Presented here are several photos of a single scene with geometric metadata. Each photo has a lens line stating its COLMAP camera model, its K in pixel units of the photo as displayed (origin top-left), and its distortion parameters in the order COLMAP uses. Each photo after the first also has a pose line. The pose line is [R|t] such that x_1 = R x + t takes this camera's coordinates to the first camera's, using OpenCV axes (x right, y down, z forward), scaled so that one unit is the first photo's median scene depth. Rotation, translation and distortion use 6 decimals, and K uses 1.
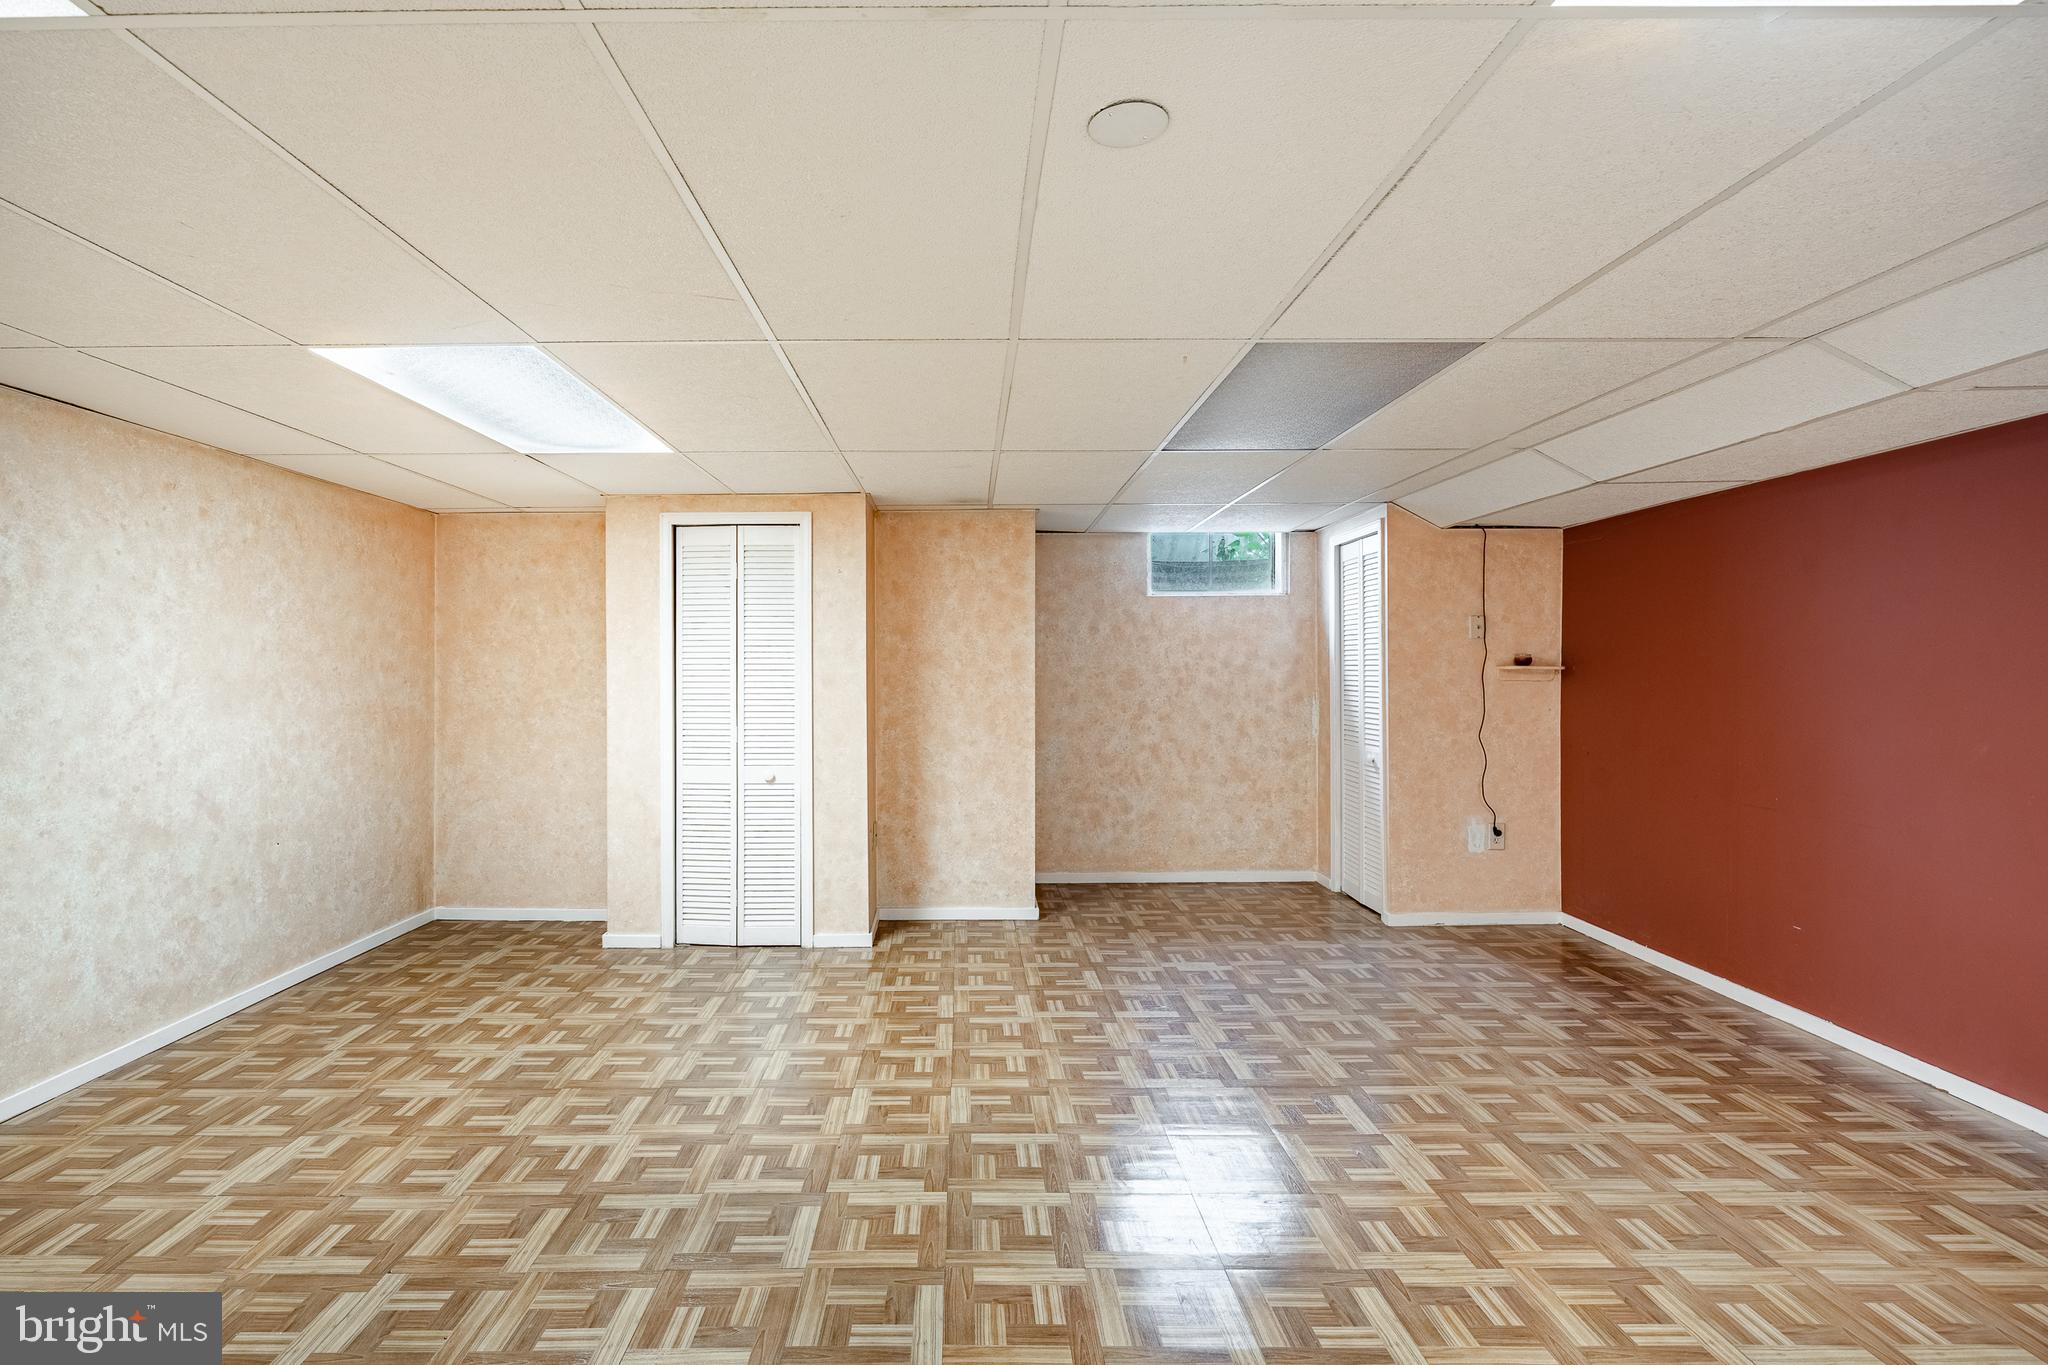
lens RADIAL K [[961.2, 0, 964.2], [0, 961.2, 678.9], [0, 0, 1]] dist [-0.000840, 0.000158]
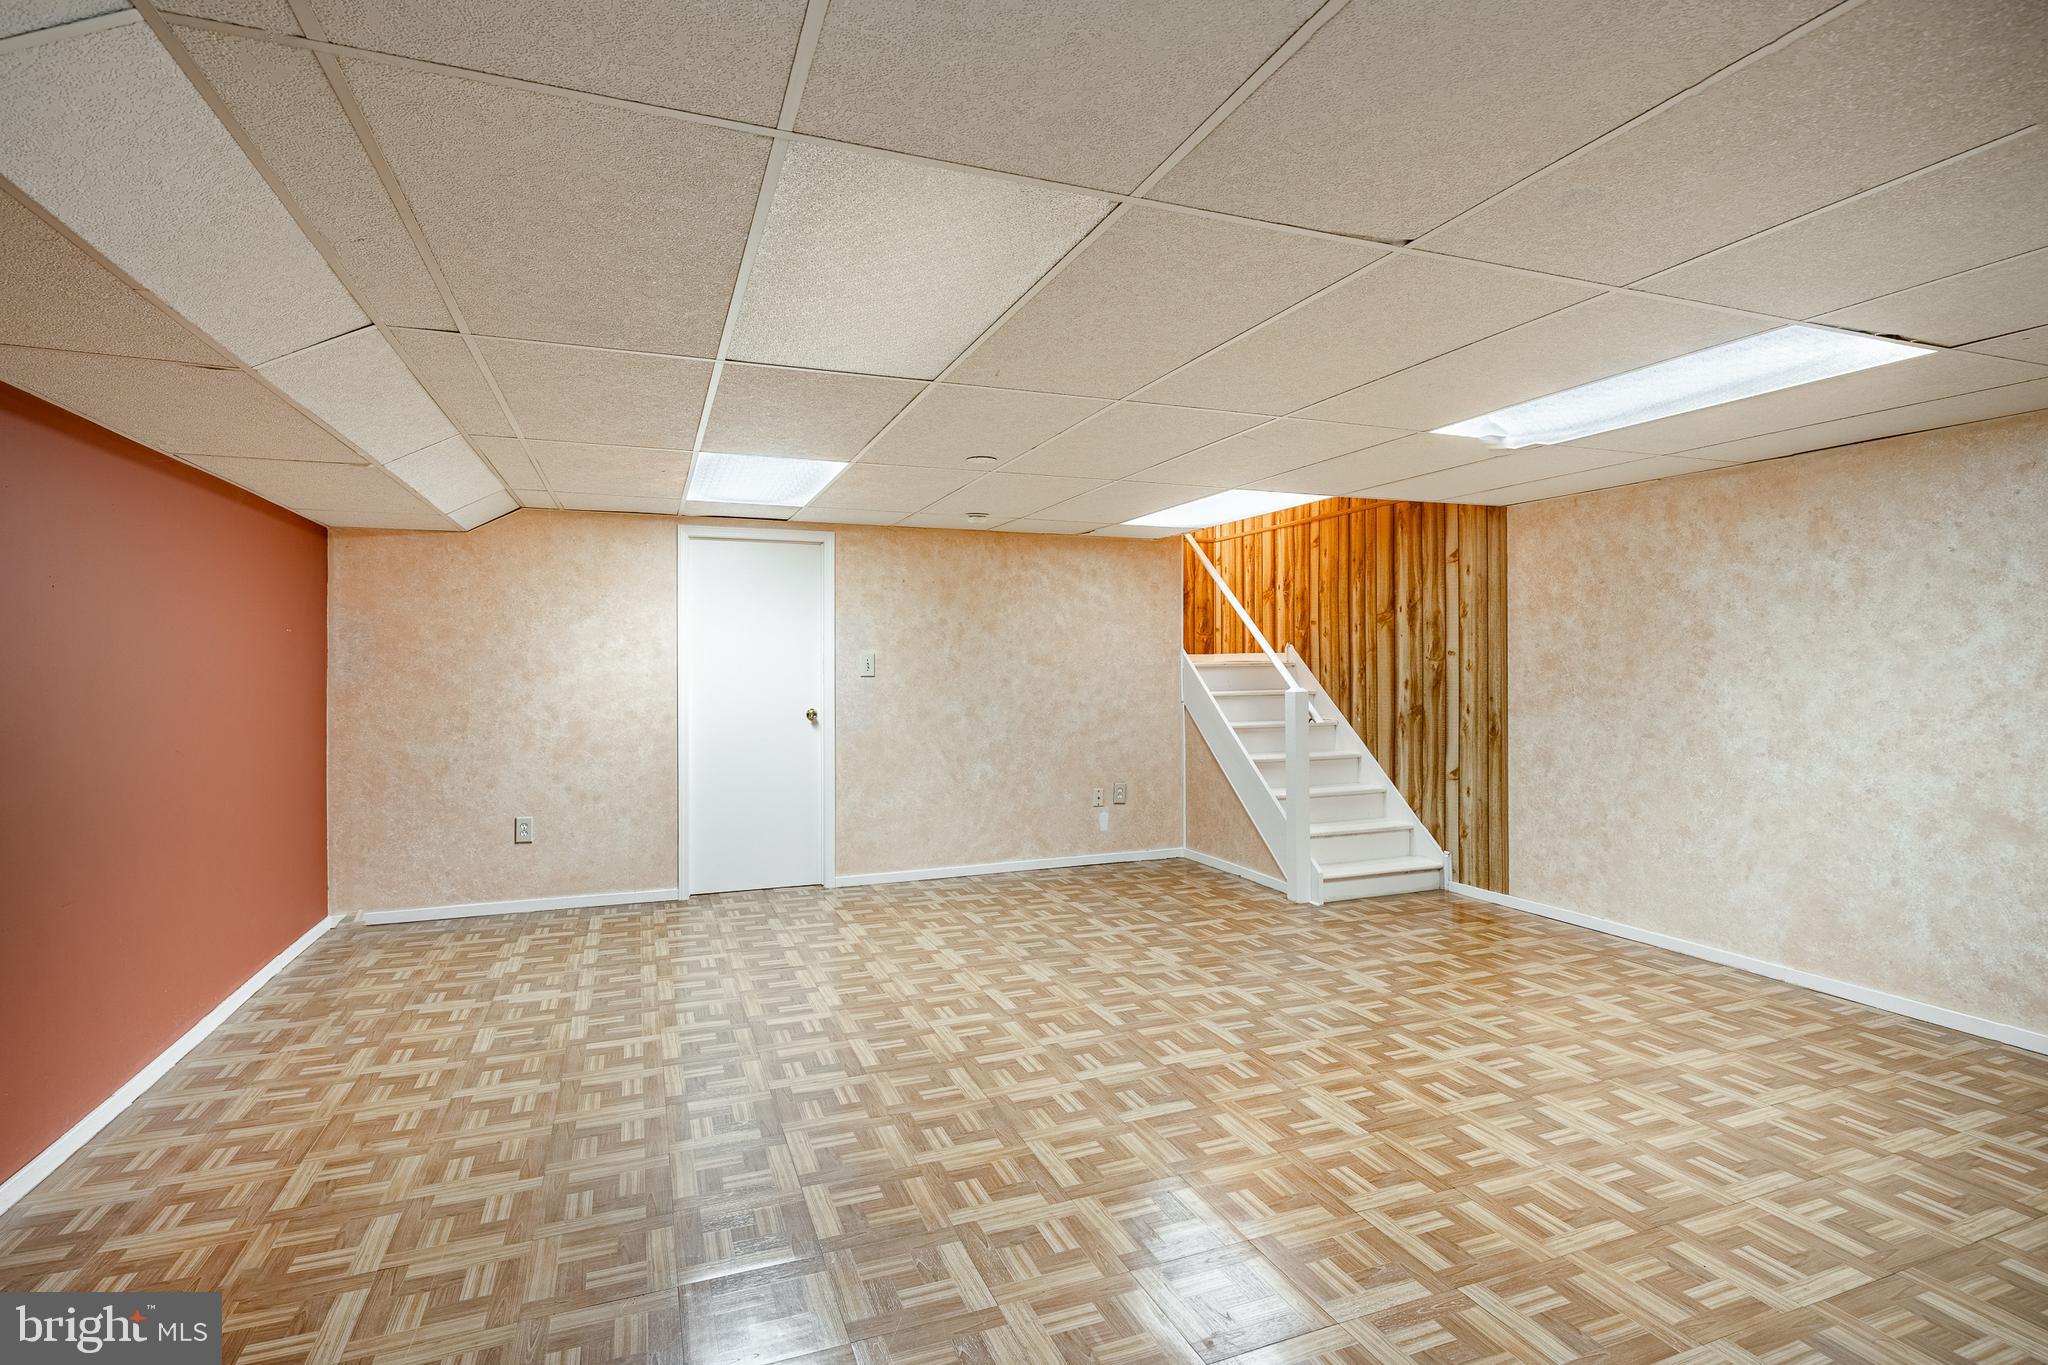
lens RADIAL K [[968.9, 0, 1008.6], [0, 968.9, 668.0], [0, 0, 1]] dist [-0.001895, -0.000060]
pose [[-0.933552, 0.009343, -0.358319, 0.533948], [0.003930, 0.999867, 0.015831, -0.022691], [0.358419, 0.013370, -0.933465, 1.771578]]
